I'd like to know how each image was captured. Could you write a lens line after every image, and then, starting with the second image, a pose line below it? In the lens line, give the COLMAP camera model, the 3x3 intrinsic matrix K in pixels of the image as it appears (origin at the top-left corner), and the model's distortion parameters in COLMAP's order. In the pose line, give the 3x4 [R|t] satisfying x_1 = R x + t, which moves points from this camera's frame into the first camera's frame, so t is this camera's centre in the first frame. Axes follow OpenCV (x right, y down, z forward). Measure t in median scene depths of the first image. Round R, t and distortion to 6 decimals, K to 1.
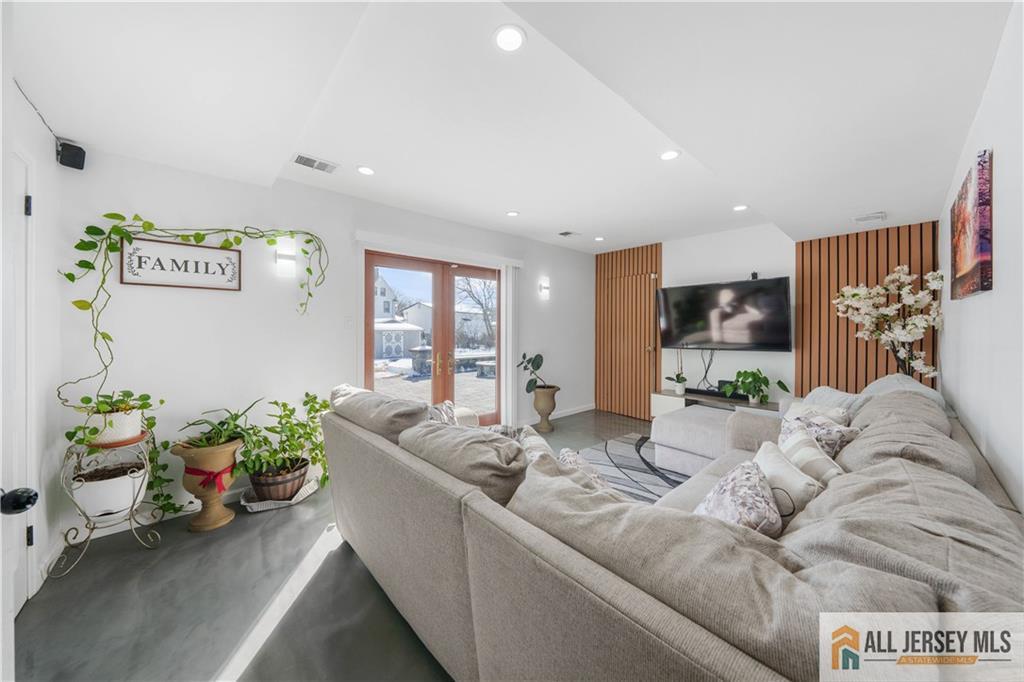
lens RADIAL K [[350.6, 0, 511.2], [0, 350.6, 330.9], [0, 0, 1]] dist [-0.000837, -0.000039]
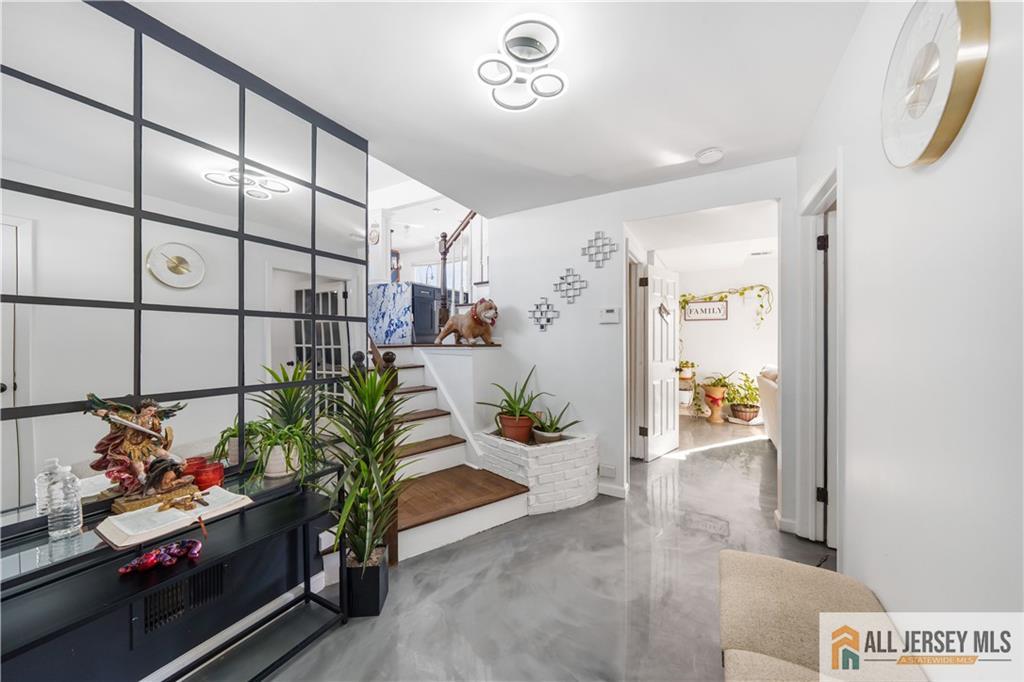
lens RADIAL K [[350.6, 0, 513.6], [0, 350.6, 339.0], [0, 0, 1]] dist [-0.000837, -0.000039]
pose [[0.323180, 0.000719, -0.946337, 0.900309], [-0.001834, 0.999998, 0.000133, 0.005247], [0.946336, 0.001693, 0.323181, -1.001562]]
